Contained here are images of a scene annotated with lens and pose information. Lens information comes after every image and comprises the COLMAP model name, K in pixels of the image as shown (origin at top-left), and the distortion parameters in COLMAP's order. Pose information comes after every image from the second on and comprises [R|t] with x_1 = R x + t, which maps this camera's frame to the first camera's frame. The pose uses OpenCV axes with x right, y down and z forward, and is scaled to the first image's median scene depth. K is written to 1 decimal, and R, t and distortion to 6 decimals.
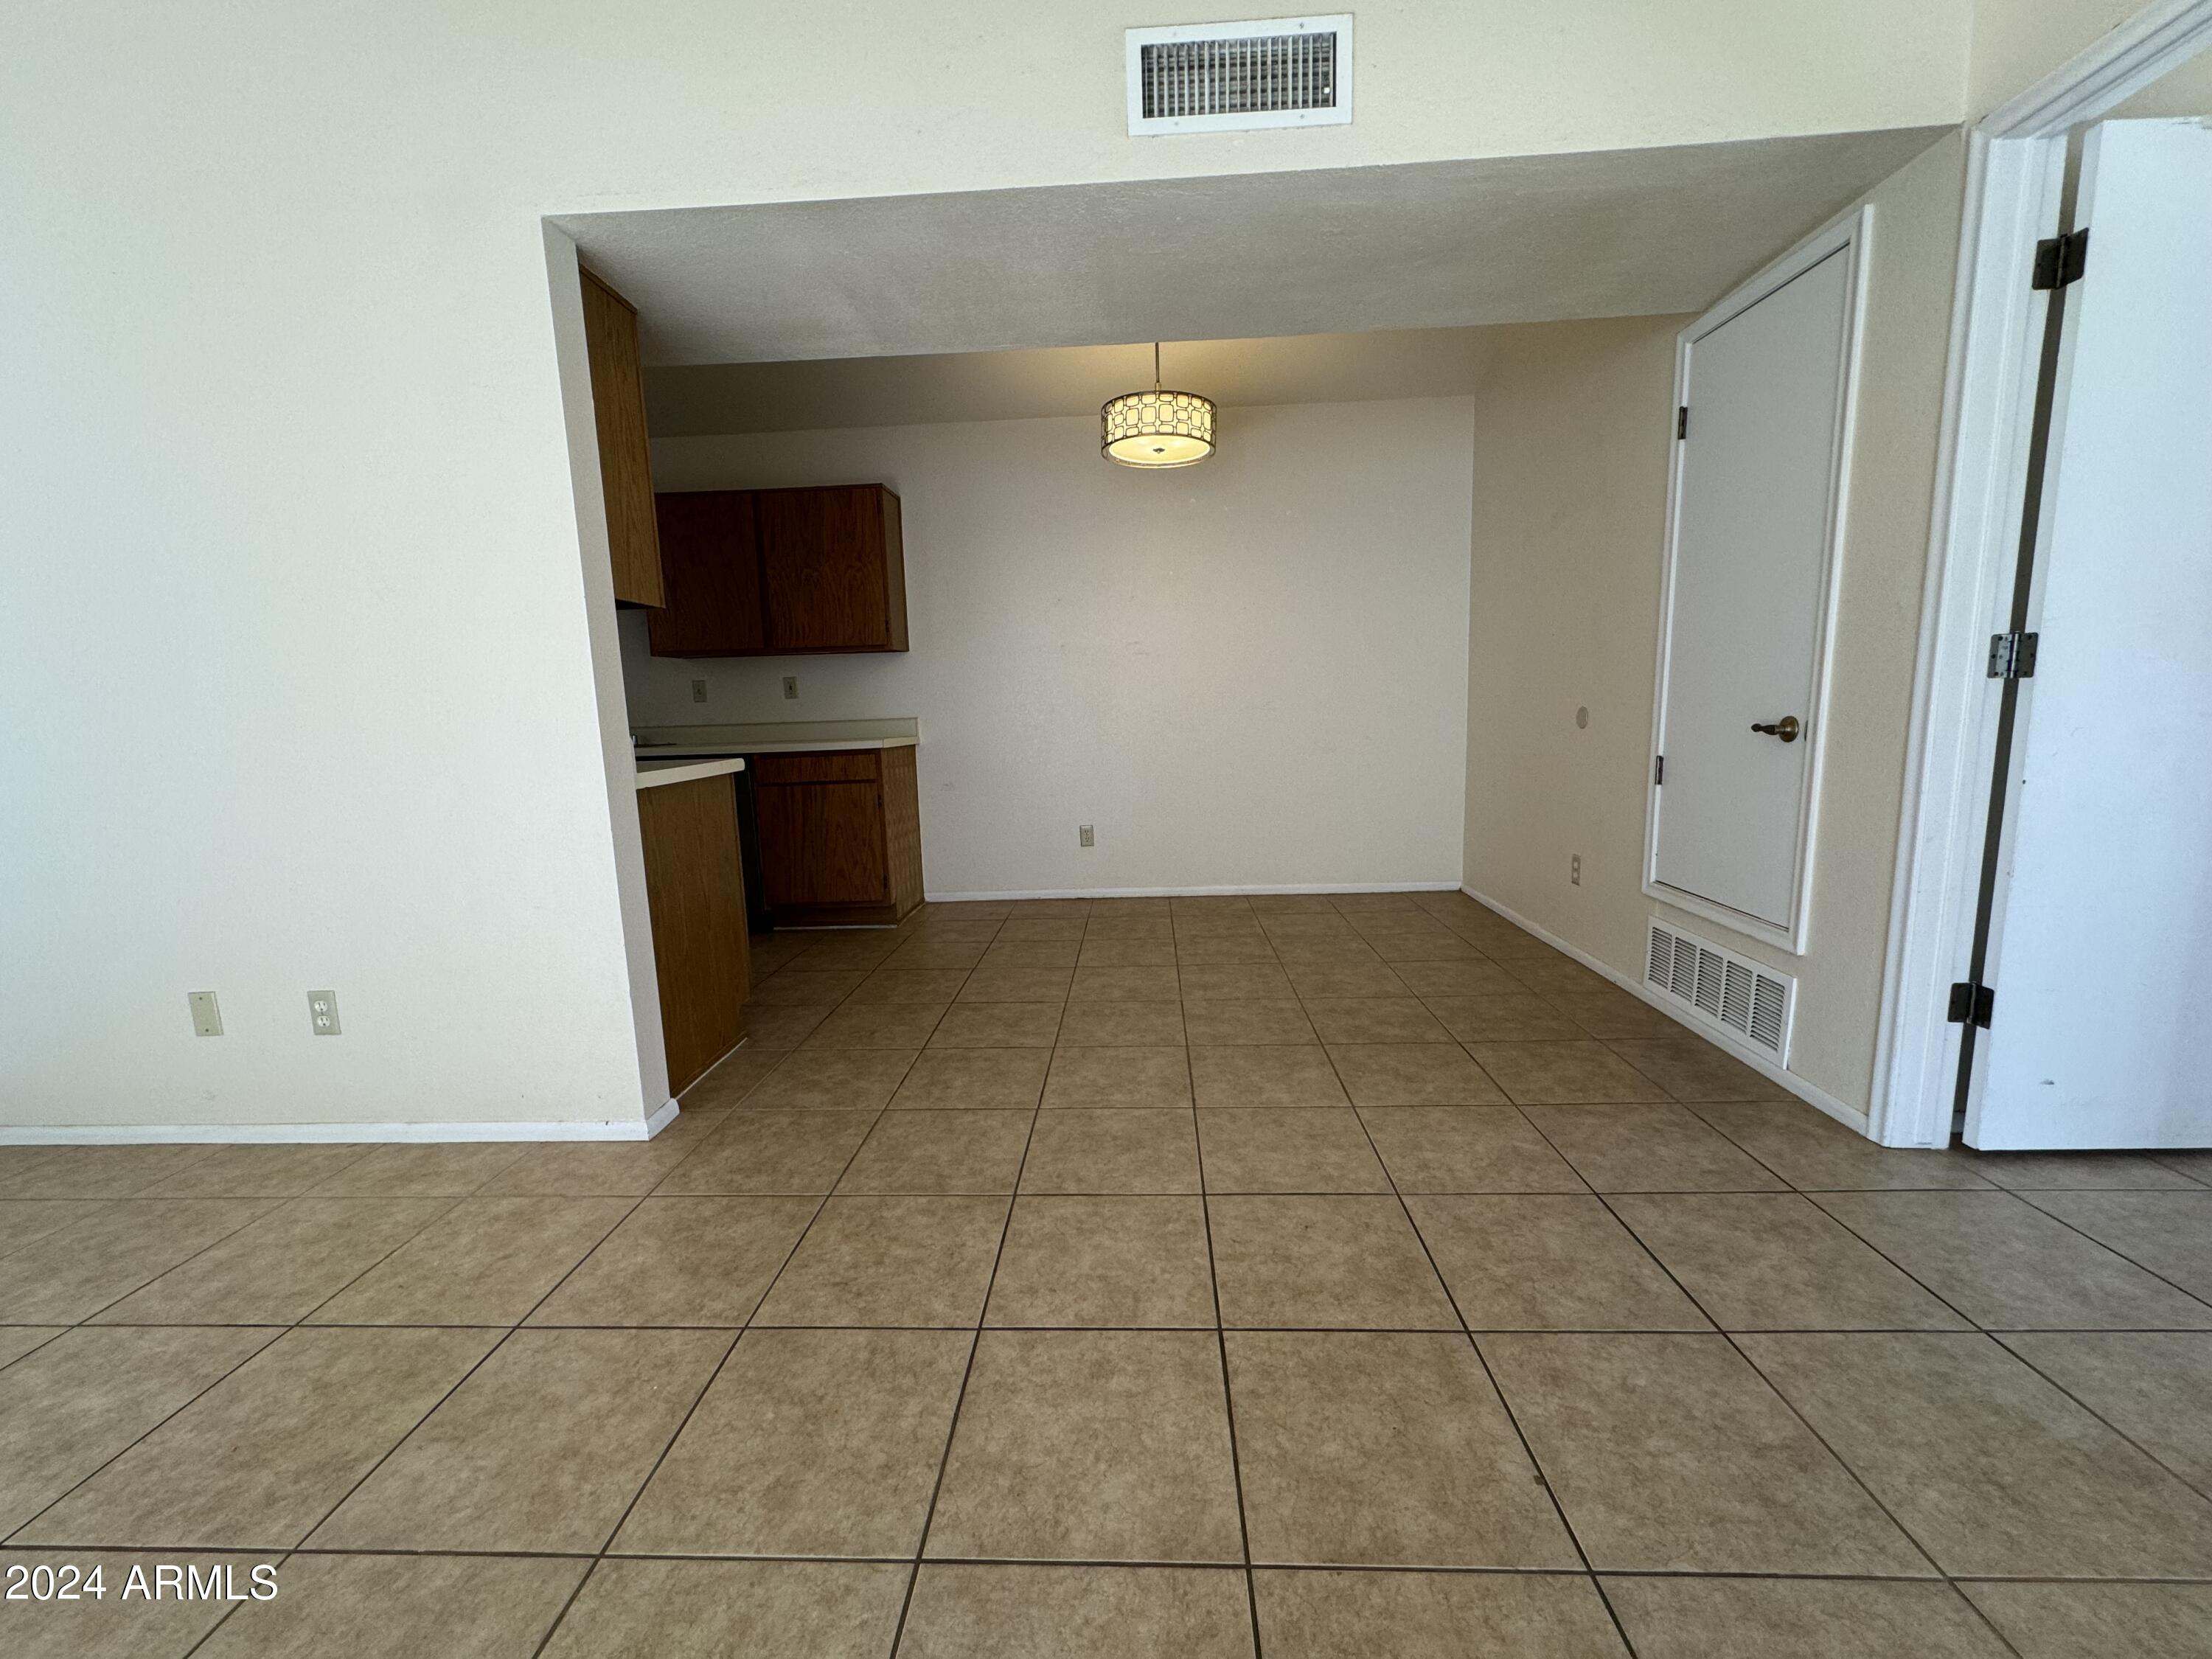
lens RADIAL K [[876.0, 0, 1114.8], [0, 876.0, 833.0], [0, 0, 1]] dist [-0.000198, 0.000386]
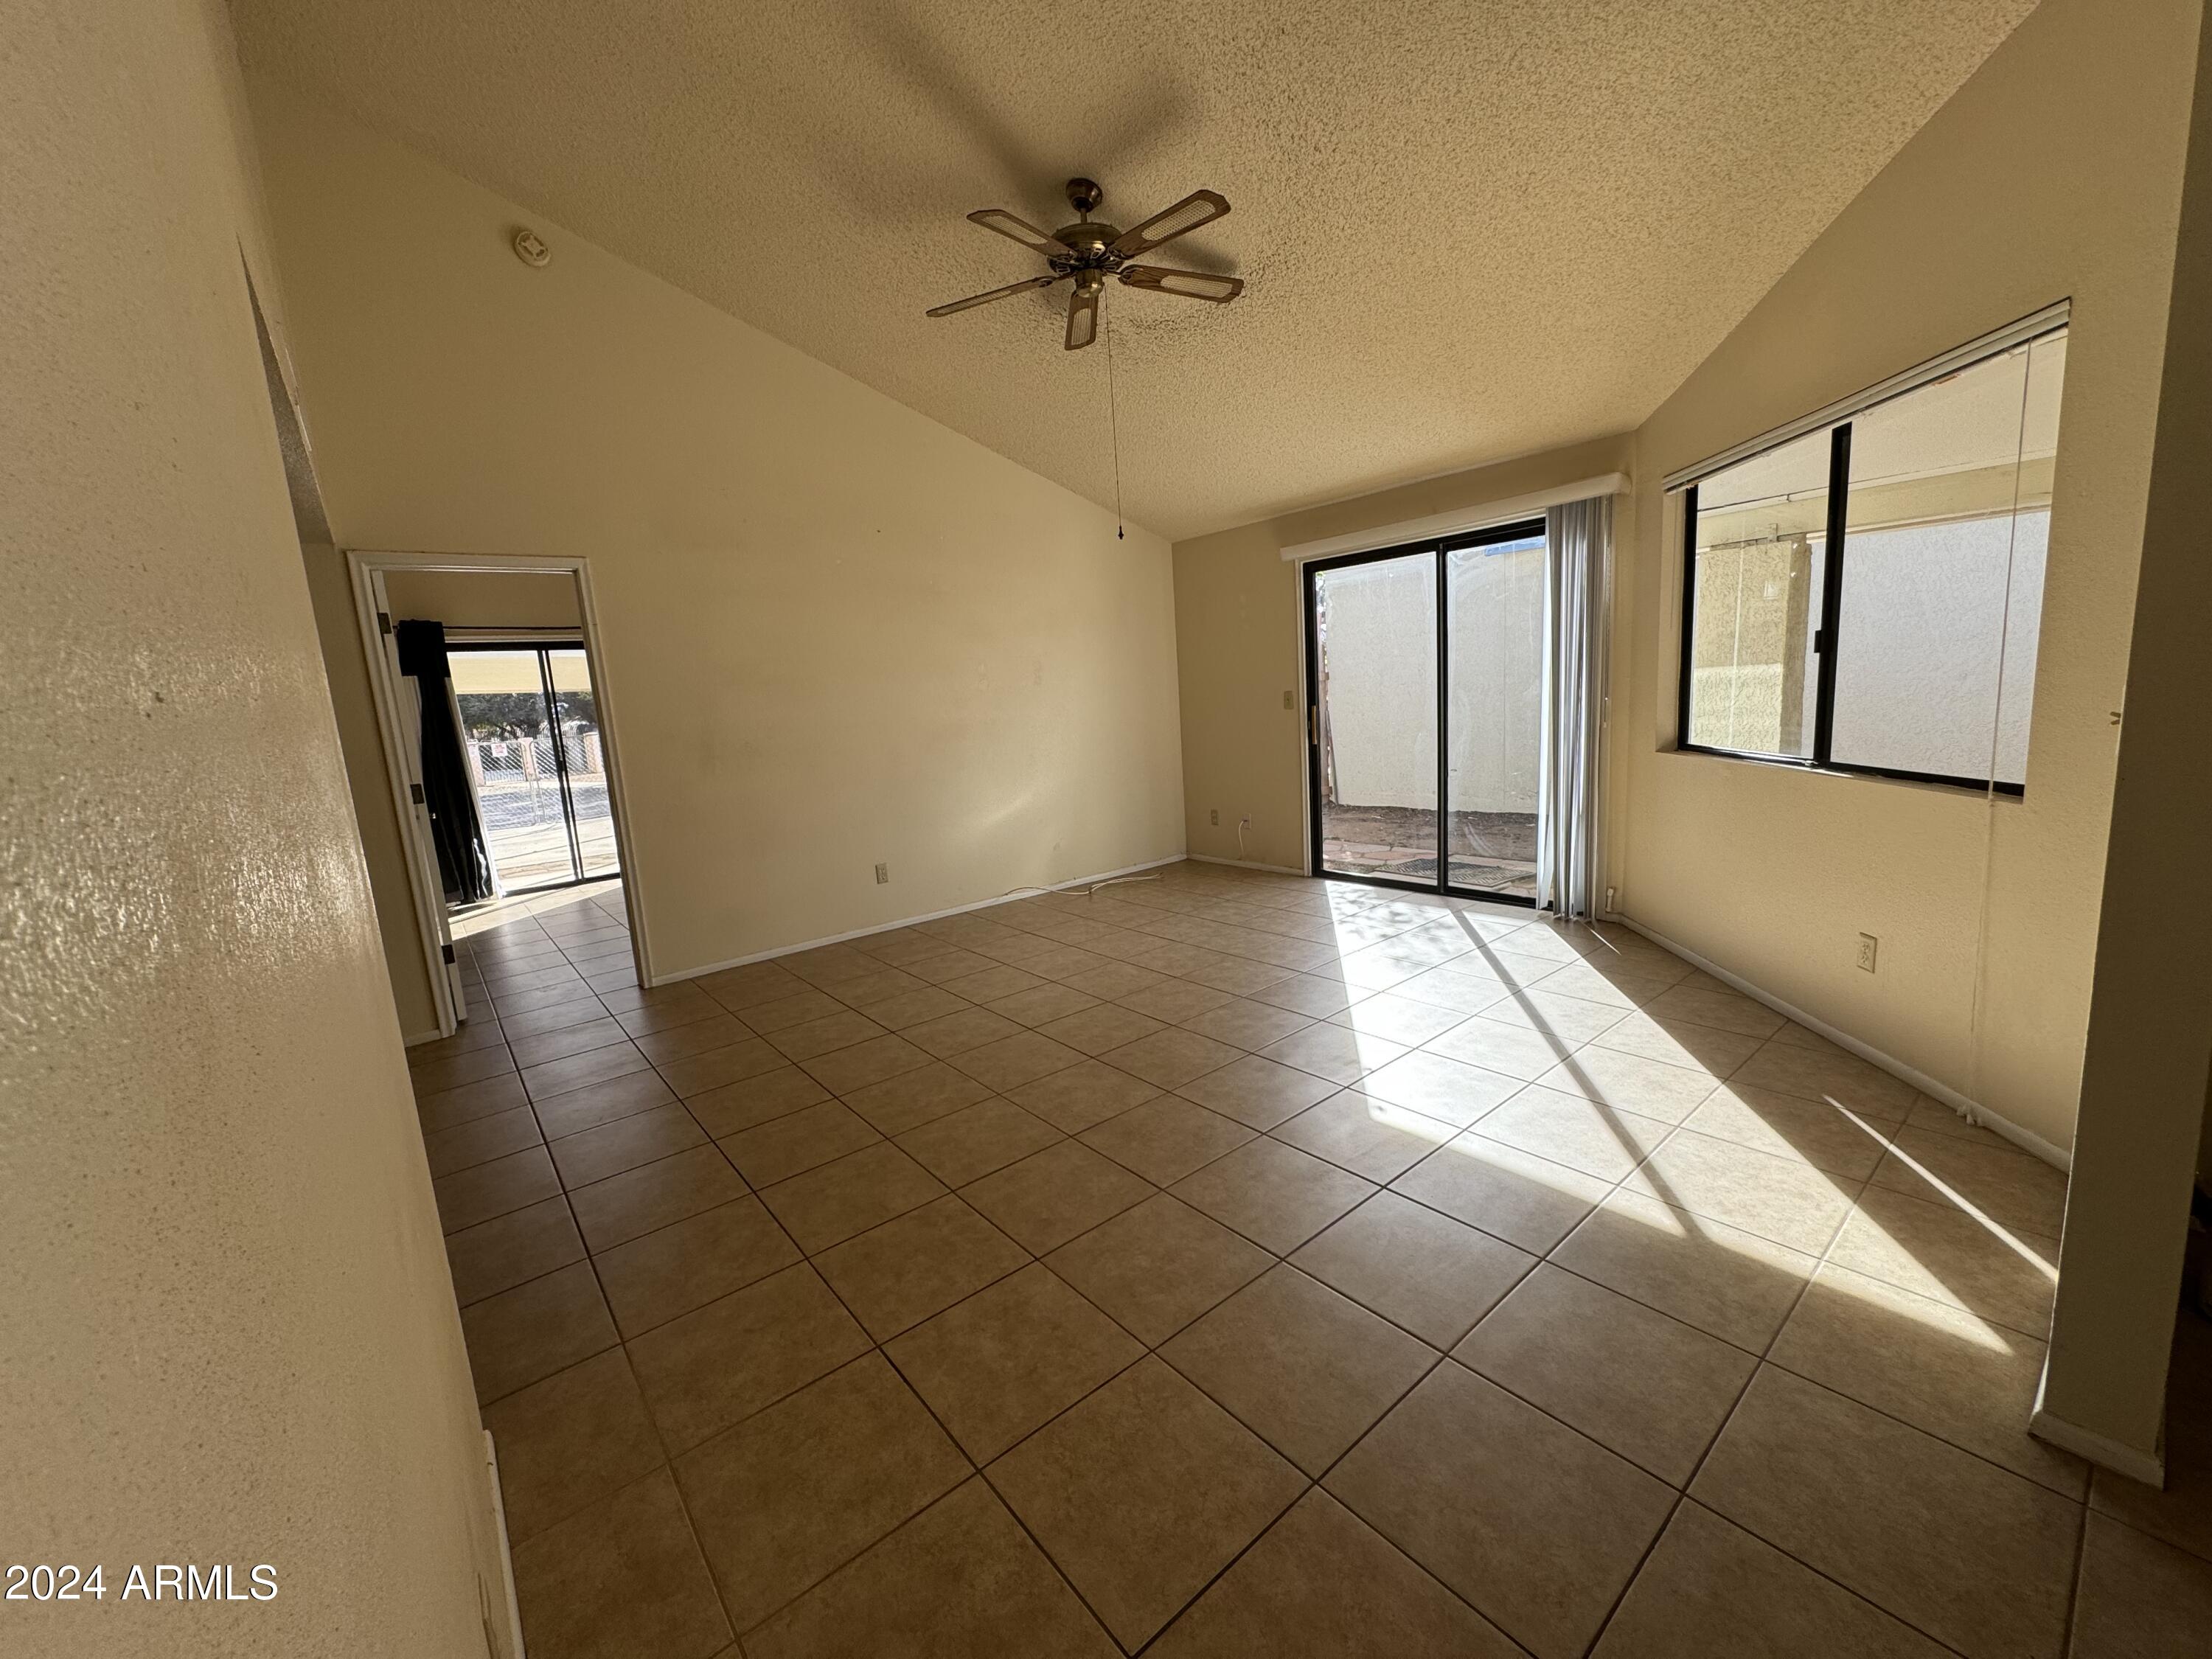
lens RADIAL K [[876.0, 0, 1110.4], [0, 876.0, 833.7], [0, 0, 1]] dist [-0.000198, 0.000386]
pose [[-0.664054, -0.041819, 0.746514, -1.380491], [0.201344, 0.951550, 0.232409, -0.211507], [-0.720064, 0.304638, -0.623461, 0.899267]]
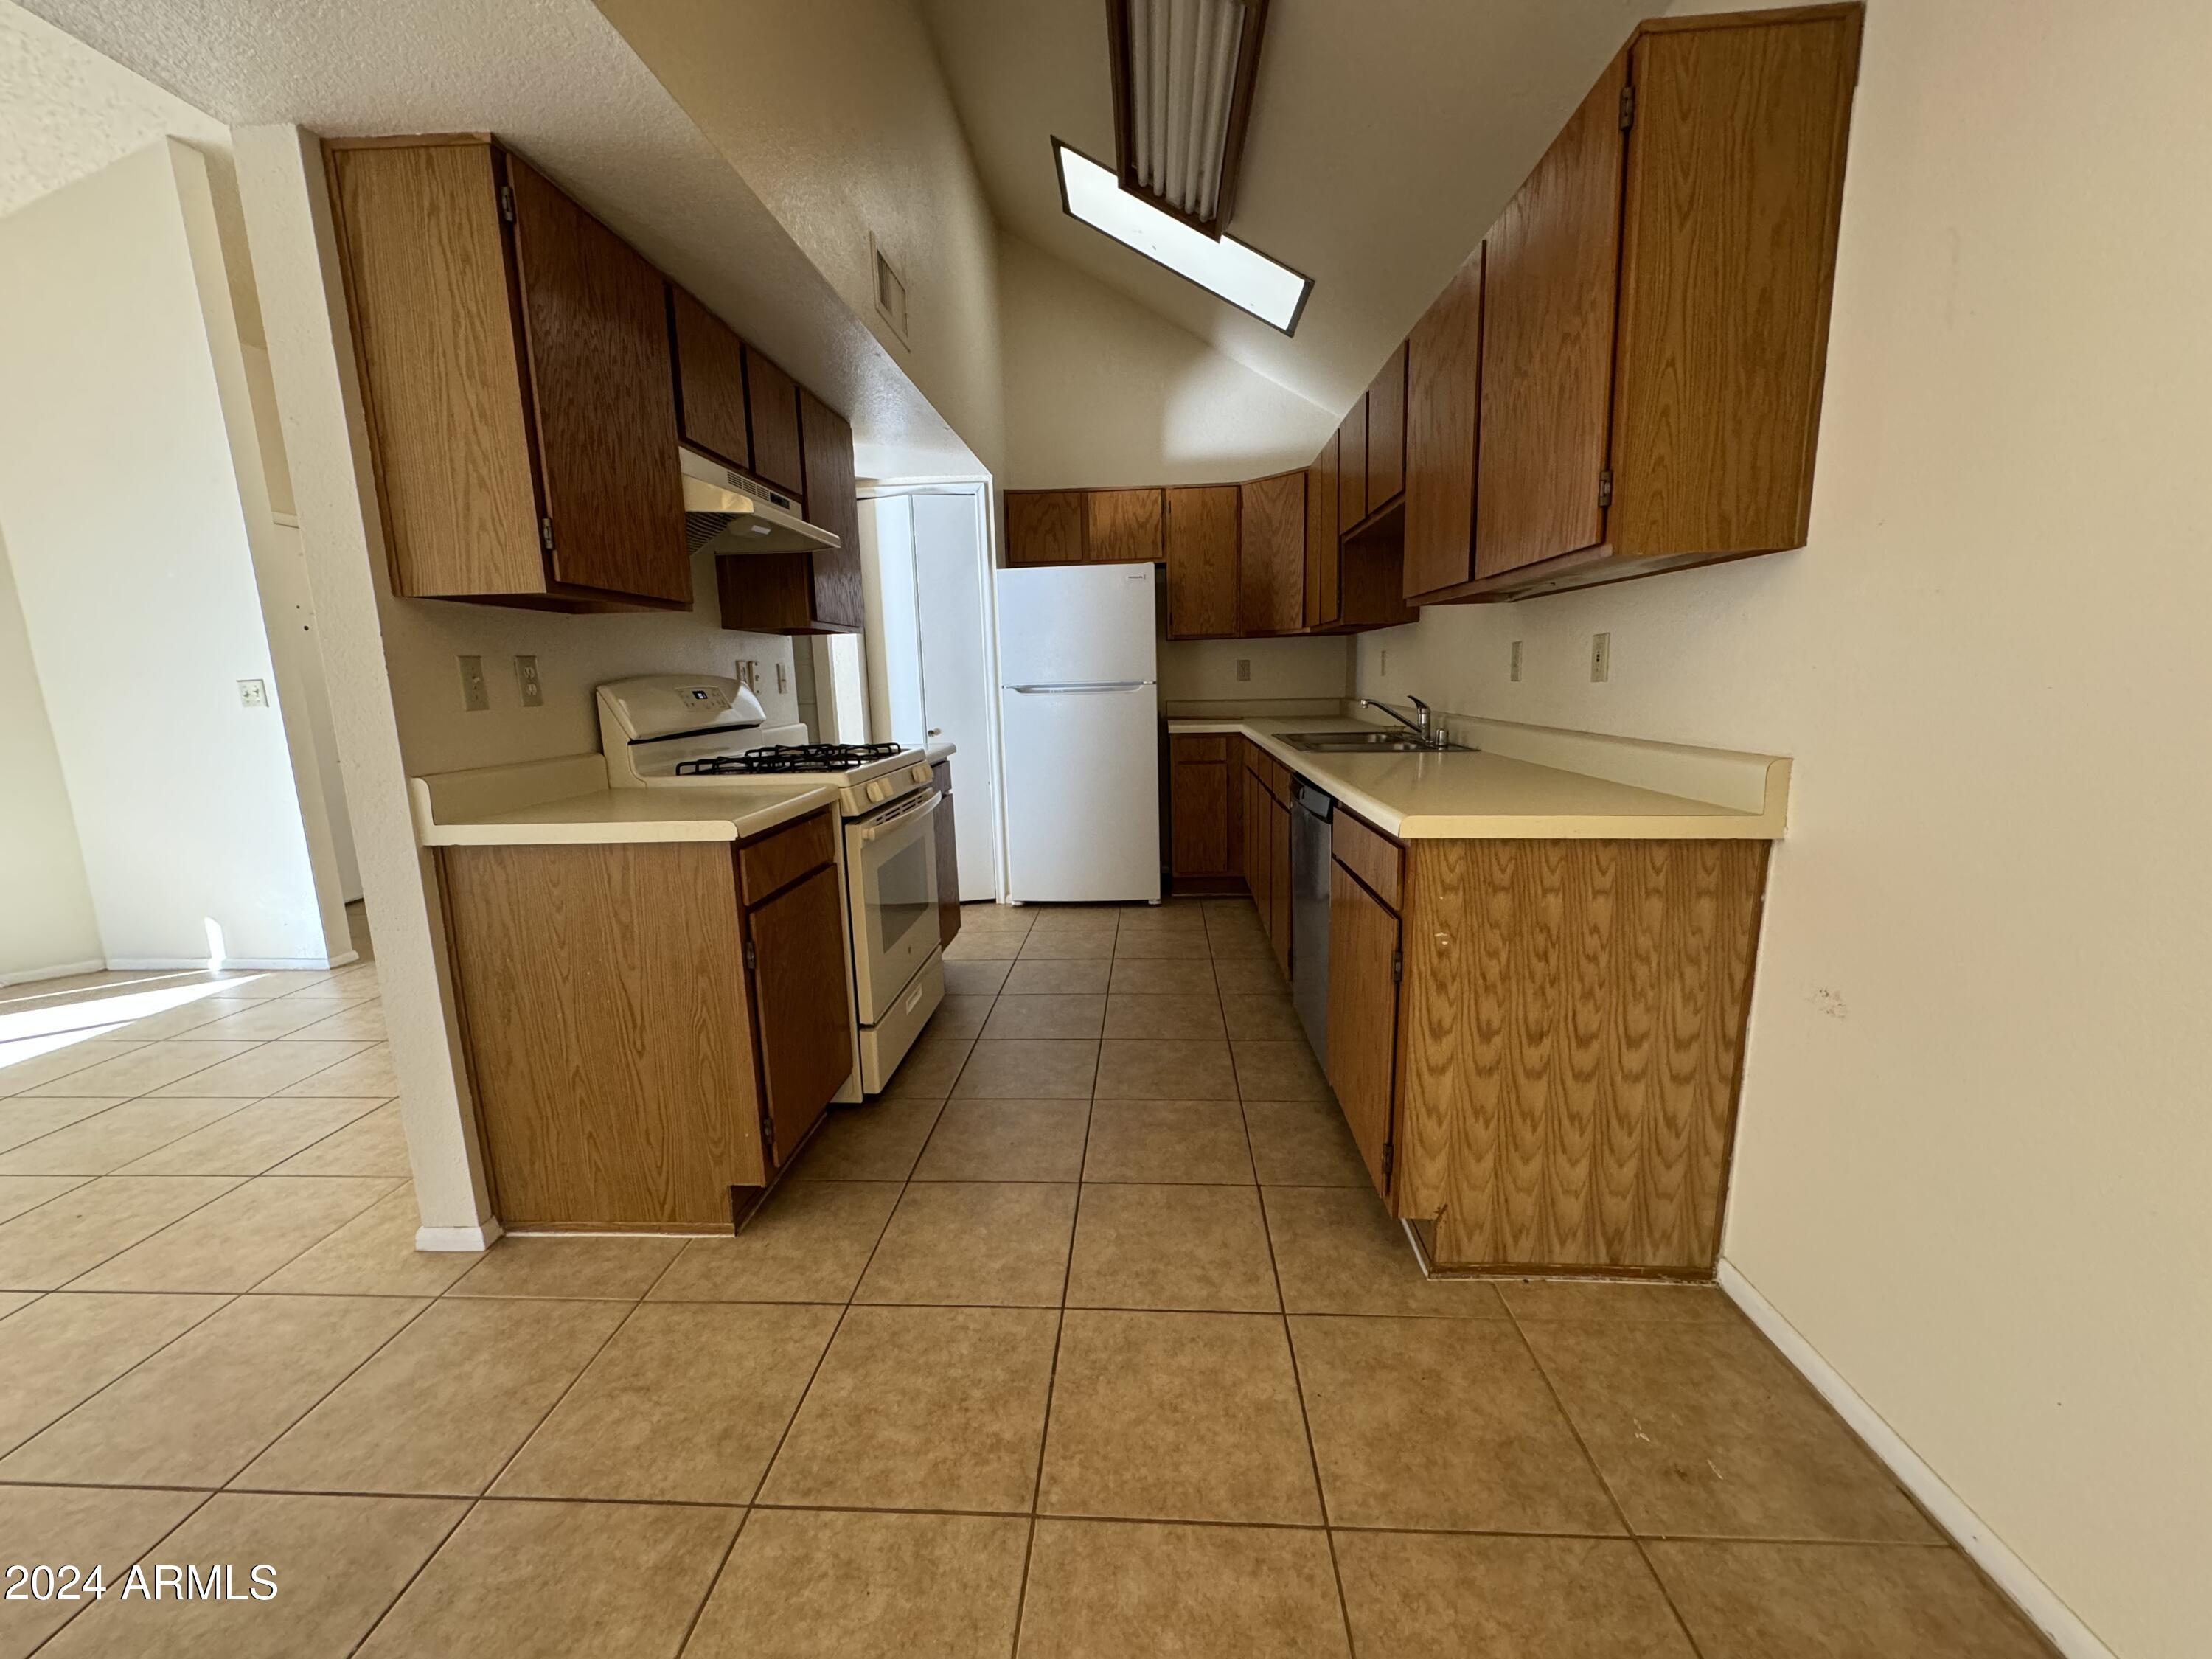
lens RADIAL K [[876.0, 0, 1108.5], [0, 876.0, 826.6], [0, 0, 1]] dist [-0.000198, 0.000386]
pose [[-0.015521, 0.204629, -0.978717, 0.198698], [-0.124426, 0.970831, 0.204953, -0.294976], [0.992107, 0.124959, 0.010393, 1.558746]]
